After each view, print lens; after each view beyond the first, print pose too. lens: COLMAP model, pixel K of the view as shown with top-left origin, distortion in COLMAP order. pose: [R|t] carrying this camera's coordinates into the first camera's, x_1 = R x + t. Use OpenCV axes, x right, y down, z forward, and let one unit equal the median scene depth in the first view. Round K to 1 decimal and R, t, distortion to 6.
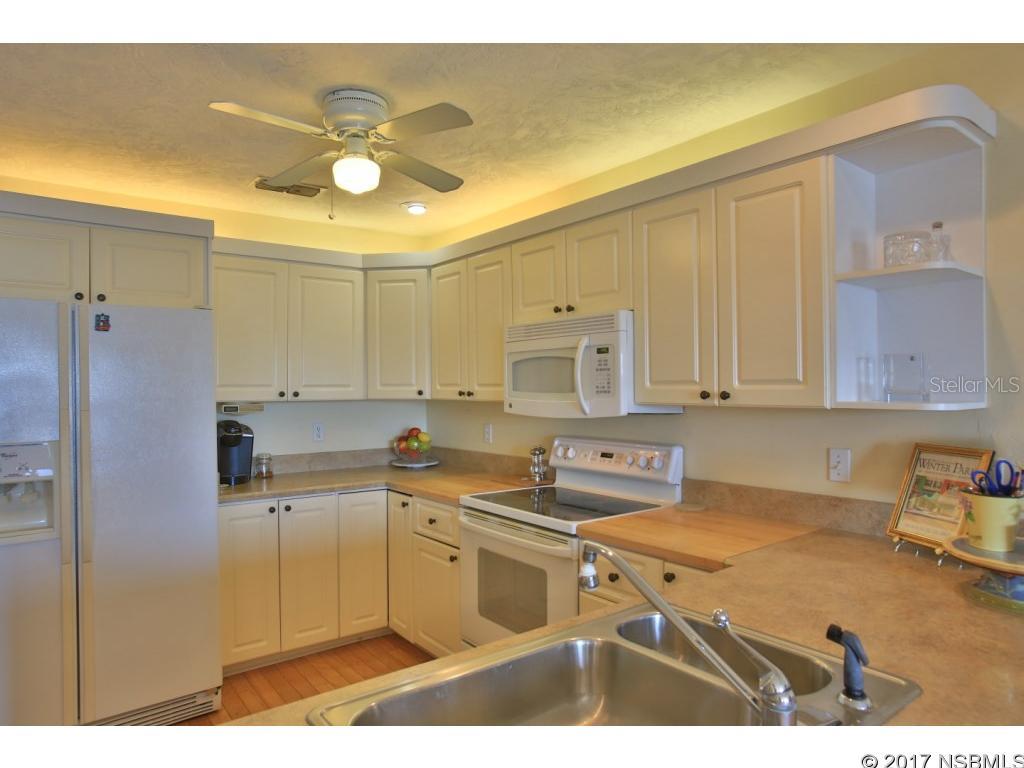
lens RADIAL K [[658.8, 0, 511.0], [0, 658.8, 384.0], [0, 0, 1]] dist [-0.018289, 0.002640]
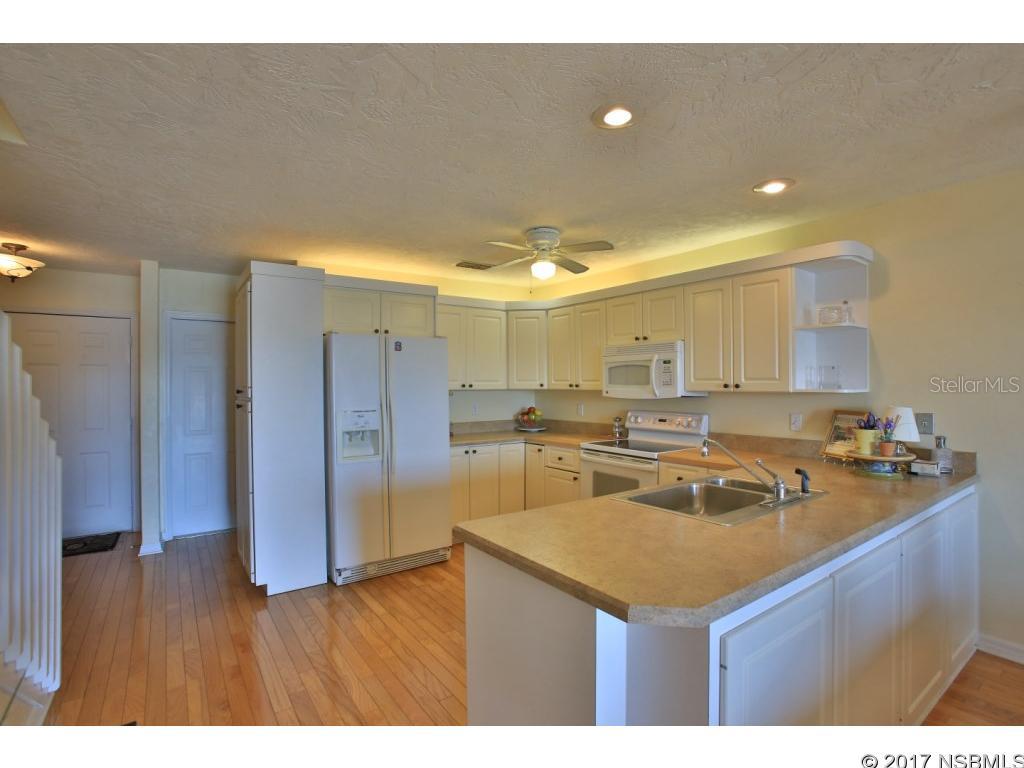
lens RADIAL K [[527.0, 0, 512.4], [0, 527.0, 383.8], [0, 0, 1]] dist [-0.034955, 0.002505]
pose [[0.999744, 0.002705, -0.022453, -0.256983], [-0.002557, 0.999975, 0.006607, 0.001753], [0.022470, -0.006548, 0.999726, -0.474237]]
